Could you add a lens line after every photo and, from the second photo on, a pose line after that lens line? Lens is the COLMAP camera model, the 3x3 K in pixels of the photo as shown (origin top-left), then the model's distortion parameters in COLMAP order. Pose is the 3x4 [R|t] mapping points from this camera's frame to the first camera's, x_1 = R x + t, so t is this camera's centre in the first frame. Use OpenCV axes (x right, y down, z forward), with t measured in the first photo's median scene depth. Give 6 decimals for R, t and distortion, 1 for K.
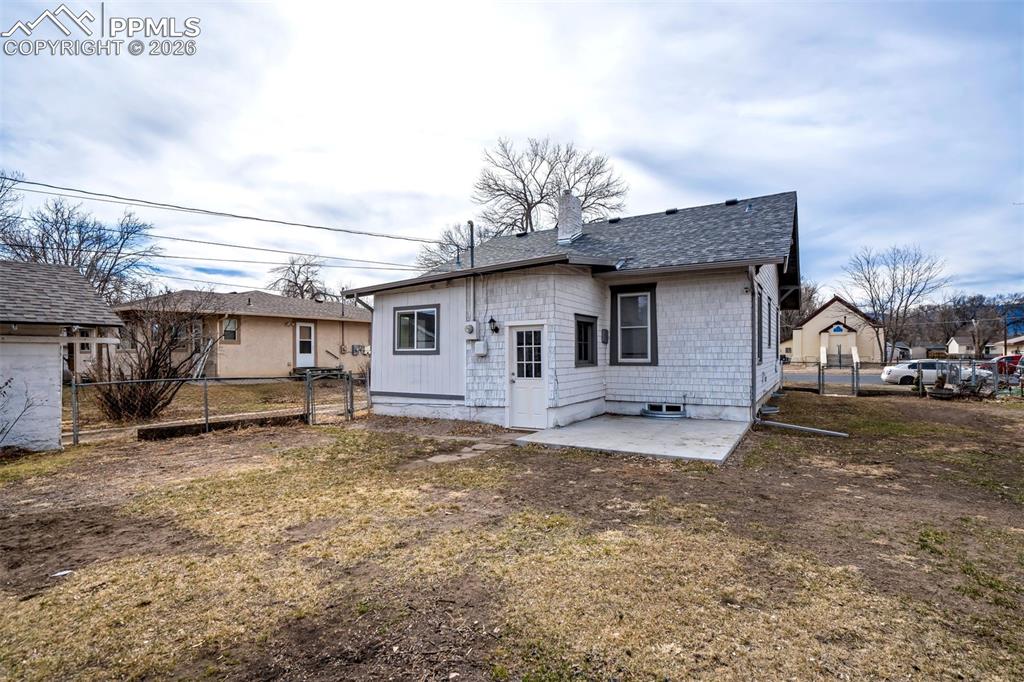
lens RADIAL K [[490.8, 0, 493.0], [0, 490.8, 362.3], [0, 0, 1]] dist [-0.014977, 0.002835]
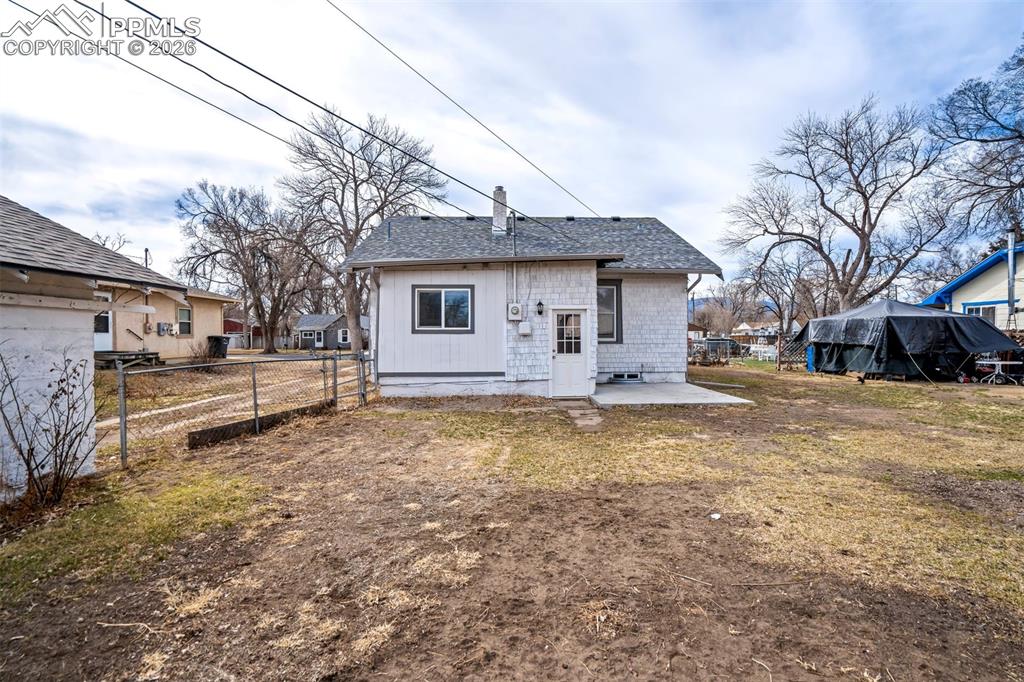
lens RADIAL K [[490.8, 0, 508.3], [0, 490.8, 341.6], [0, 0, 1]] dist [-0.014977, 0.002835]
pose [[0.817647, -0.001714, 0.575717, -0.686986], [0.006291, 0.999962, -0.005959, 0.008072], [-0.575685, 0.008494, 0.817627, 0.117490]]
